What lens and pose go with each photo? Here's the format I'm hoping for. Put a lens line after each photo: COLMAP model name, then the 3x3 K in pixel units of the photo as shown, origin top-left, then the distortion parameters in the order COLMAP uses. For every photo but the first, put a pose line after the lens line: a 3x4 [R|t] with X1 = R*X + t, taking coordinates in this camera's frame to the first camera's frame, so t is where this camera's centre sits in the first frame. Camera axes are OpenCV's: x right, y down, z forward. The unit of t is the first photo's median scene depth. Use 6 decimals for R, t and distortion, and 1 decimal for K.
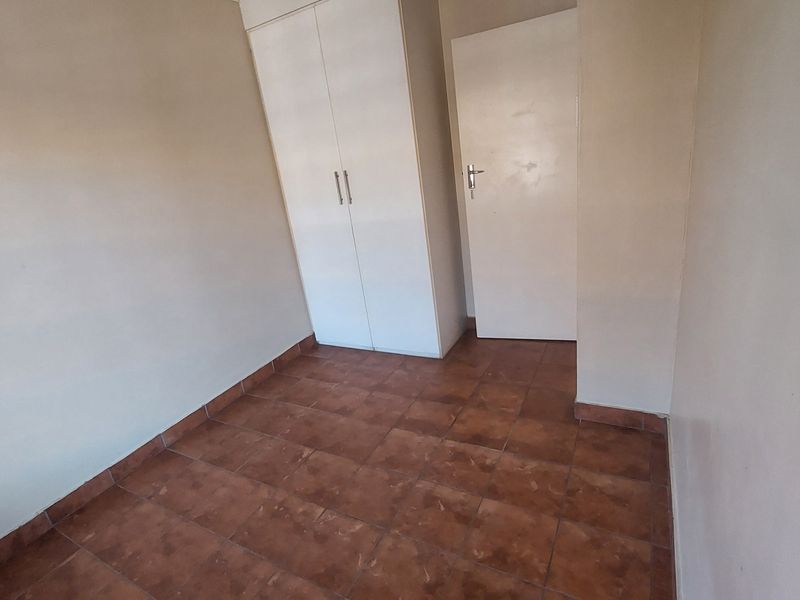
lens RADIAL K [[418.6, 0, 384.7], [0, 418.6, 306.0], [0, 0, 1]] dist [-0.012231, -0.005762]
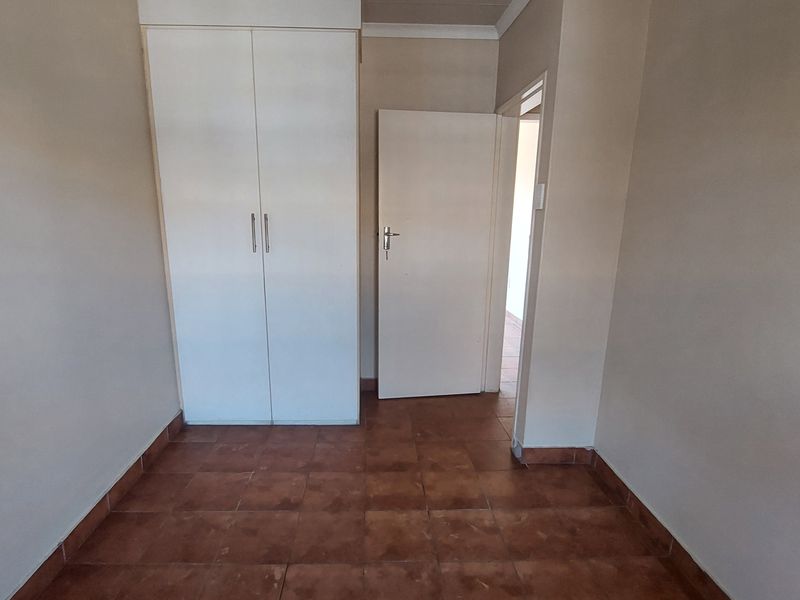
lens RADIAL K [[418.6, 0, 398.2], [0, 418.6, 305.2], [0, 0, 1]] dist [-0.012231, -0.005762]
pose [[0.841912, 0.034536, 0.538508, -0.372801], [0.046975, 0.989471, -0.136899, -0.005944], [-0.537566, 0.140554, 0.831425, 0.182105]]
